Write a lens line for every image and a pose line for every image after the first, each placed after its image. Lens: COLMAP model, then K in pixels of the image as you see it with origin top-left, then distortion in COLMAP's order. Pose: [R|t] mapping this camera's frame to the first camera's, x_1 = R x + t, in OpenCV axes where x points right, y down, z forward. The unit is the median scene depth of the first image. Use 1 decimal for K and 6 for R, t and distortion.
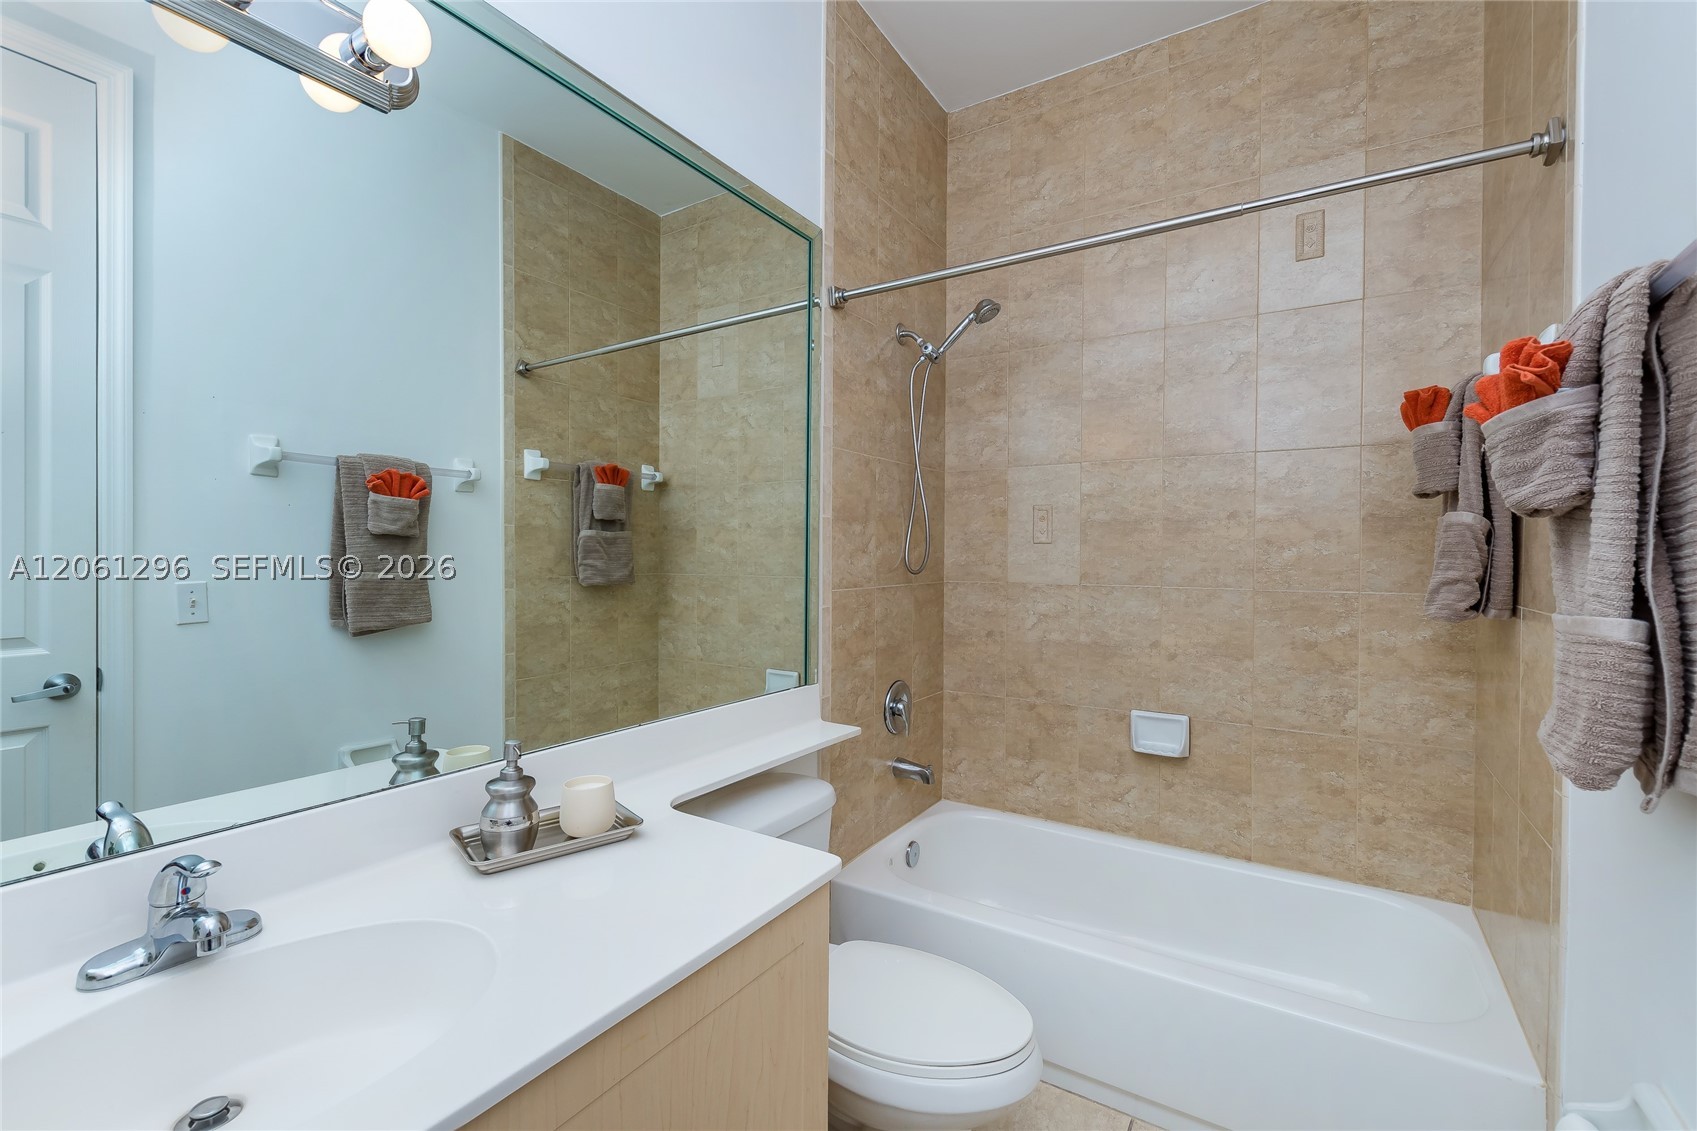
lens RADIAL K [[728.4, 0, 842.9], [0, 728.4, 560.8], [0, 0, 1]] dist [0.003211, -0.000421]
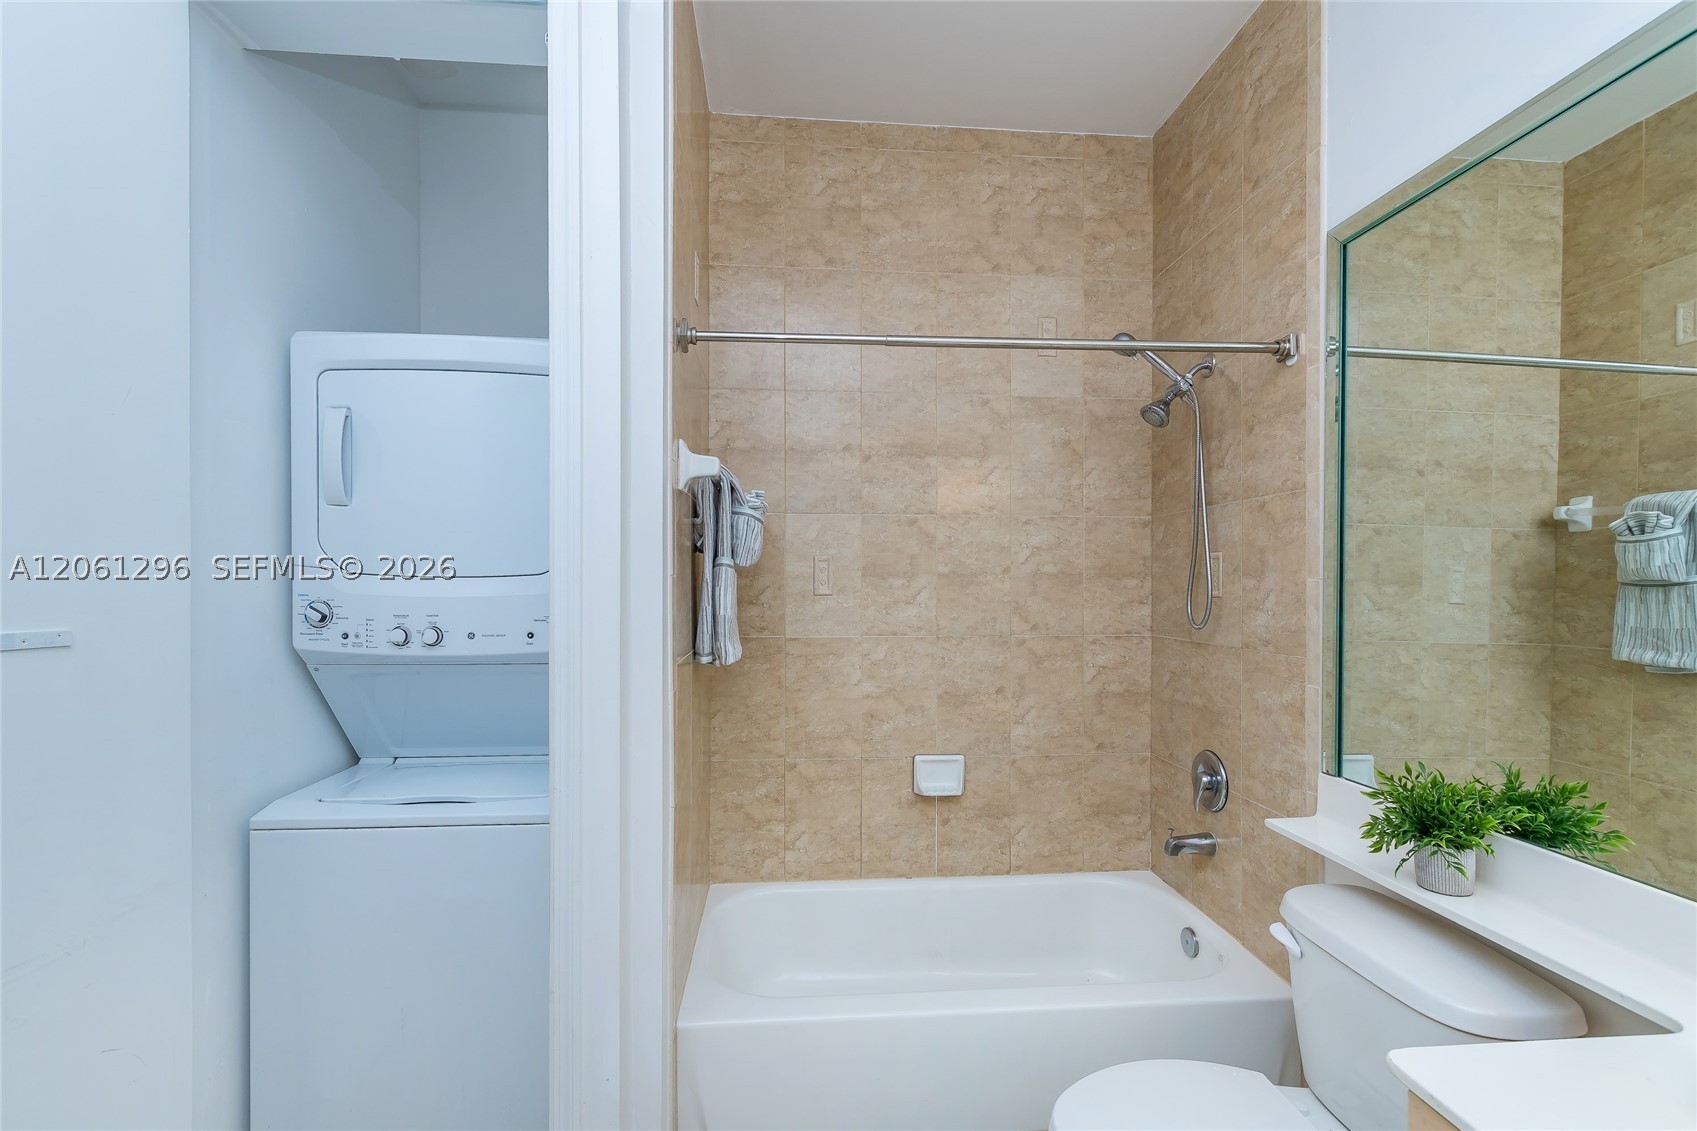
lens RADIAL K [[743.1, 0, 846.8], [0, 743.1, 613.9], [0, 0, 1]] dist [0.000479, -0.000095]
pose [[0.794014, -0.010706, 0.607805, -0.331159], [0.010999, 0.999934, 0.003246, -0.002184], [-0.607800, 0.004108, 0.794079, 0.221164]]
